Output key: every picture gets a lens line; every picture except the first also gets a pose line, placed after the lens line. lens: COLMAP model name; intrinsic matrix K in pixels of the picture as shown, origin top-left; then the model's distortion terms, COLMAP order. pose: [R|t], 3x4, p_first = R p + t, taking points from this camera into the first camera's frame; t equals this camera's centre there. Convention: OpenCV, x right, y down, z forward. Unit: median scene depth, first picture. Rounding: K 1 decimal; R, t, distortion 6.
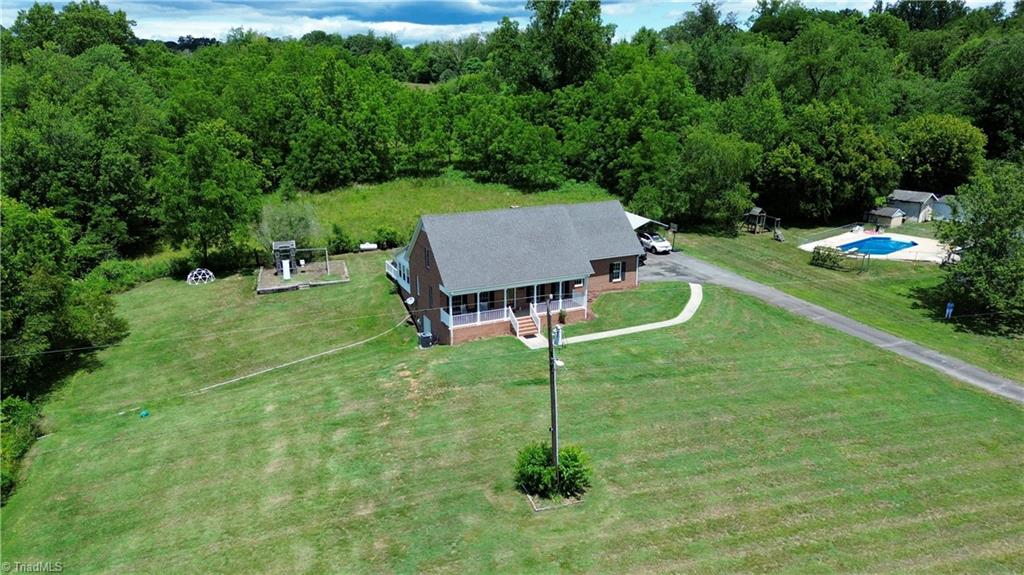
lens RADIAL K [[728.9, 0, 515.8], [0, 728.9, 289.4], [0, 0, 1]] dist [0.074227, -0.072694]
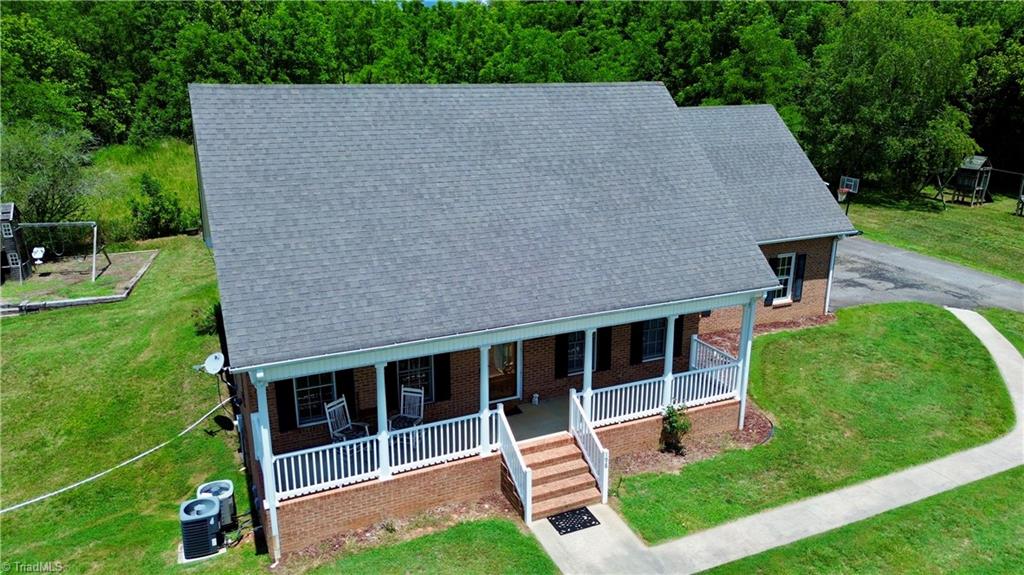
lens RADIAL K [[728.9, 0, 515.8], [0, 728.9, 289.4], [0, 0, 1]] dist [0.074227, -0.072694]
pose [[0.999959, 0.004526, -0.007882, -0.000230], [-0.004500, 0.999985, 0.003263, -0.019562], [0.007896, -0.003228, 0.999964, 0.611229]]
